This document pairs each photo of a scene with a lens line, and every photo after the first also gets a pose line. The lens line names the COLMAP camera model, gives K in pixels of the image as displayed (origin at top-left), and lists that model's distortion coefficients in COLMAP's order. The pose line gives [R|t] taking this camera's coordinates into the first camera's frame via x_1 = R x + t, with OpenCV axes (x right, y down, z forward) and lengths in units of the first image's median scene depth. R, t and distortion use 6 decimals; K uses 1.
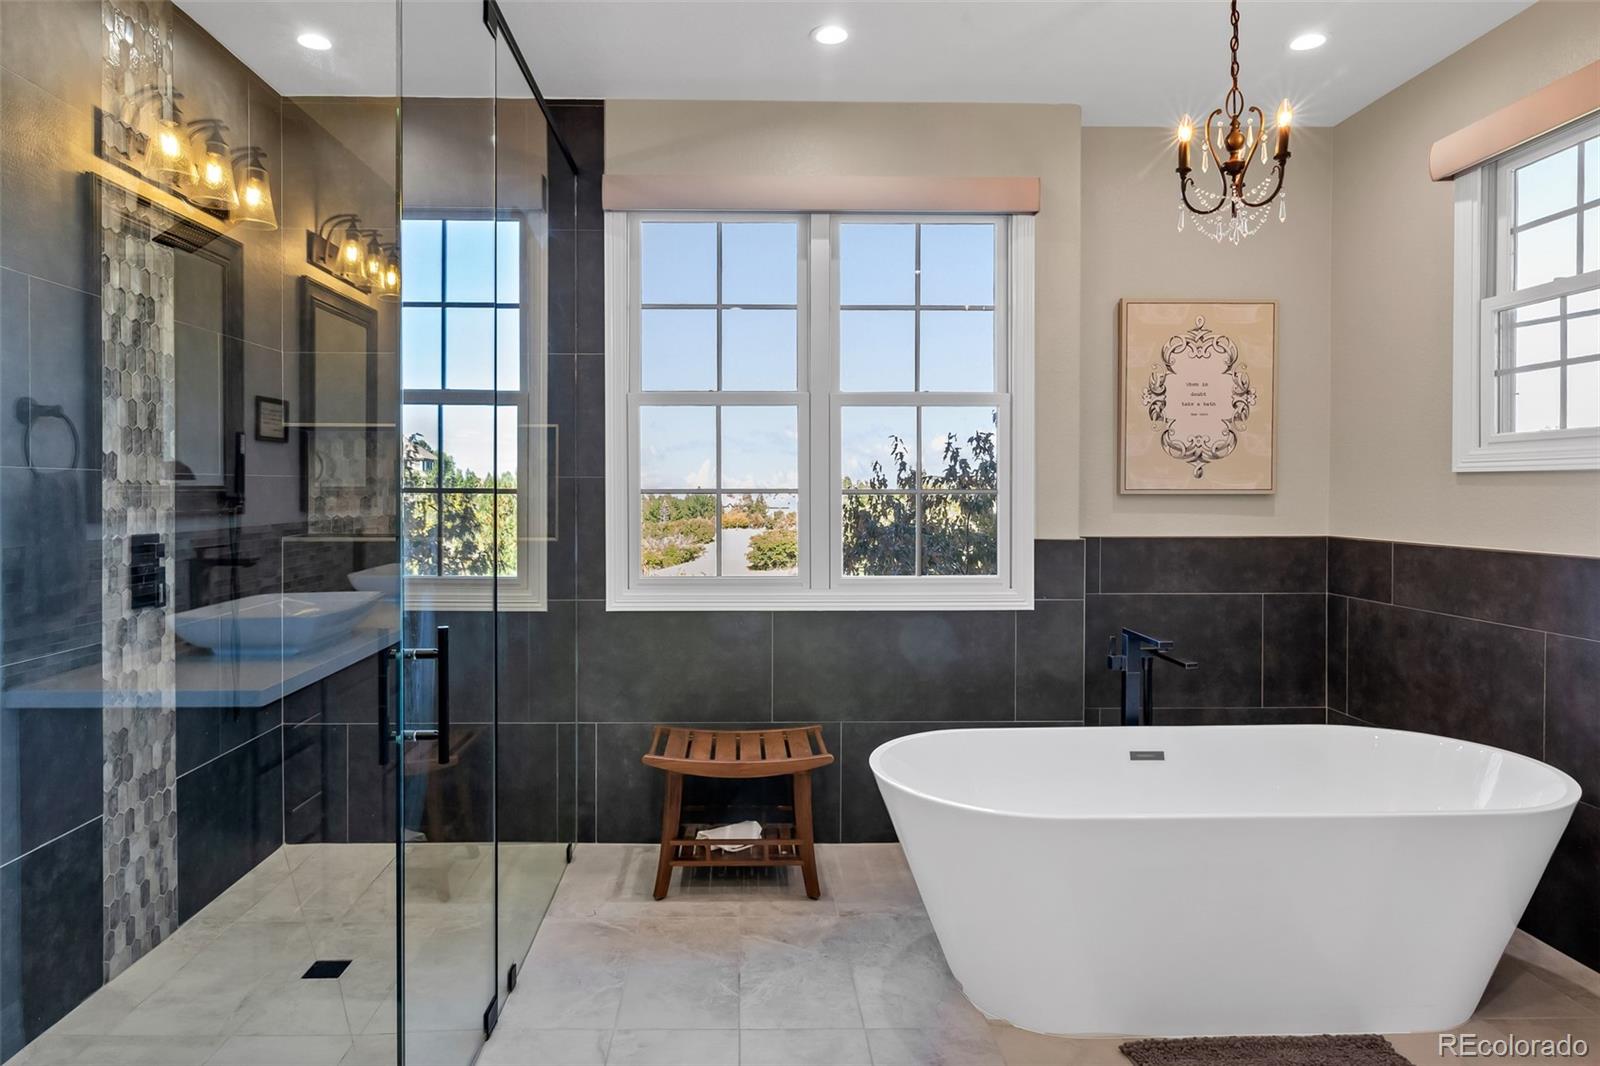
lens RADIAL K [[945.7, 0, 796.7], [0, 945.7, 500.6], [0, 0, 1]] dist [-0.000428, -0.000784]
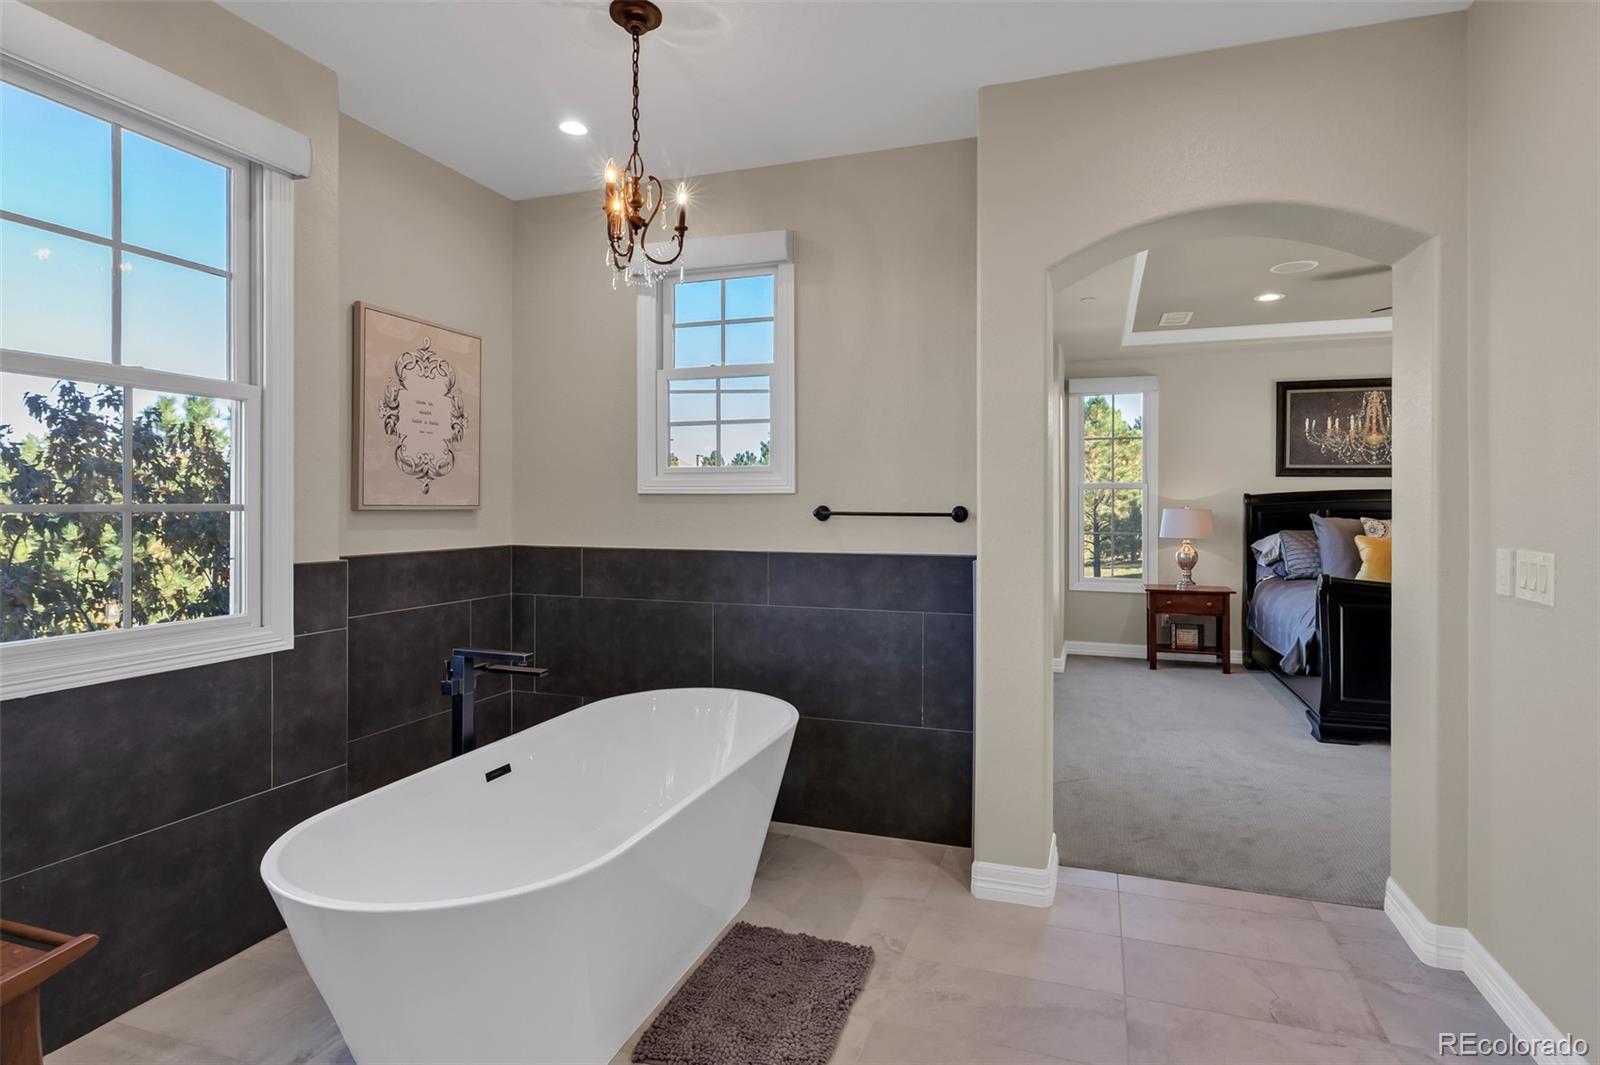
lens RADIAL K [[785.2, 0, 803.4], [0, 785.2, 505.3], [0, 0, 1]] dist [0.002057, 0.000808]
pose [[0.368035, 0.002571, 0.929809, -0.221799], [0.006122, 0.999968, -0.005188, -0.004937], [-0.929792, 0.007602, 0.368007, 0.308570]]
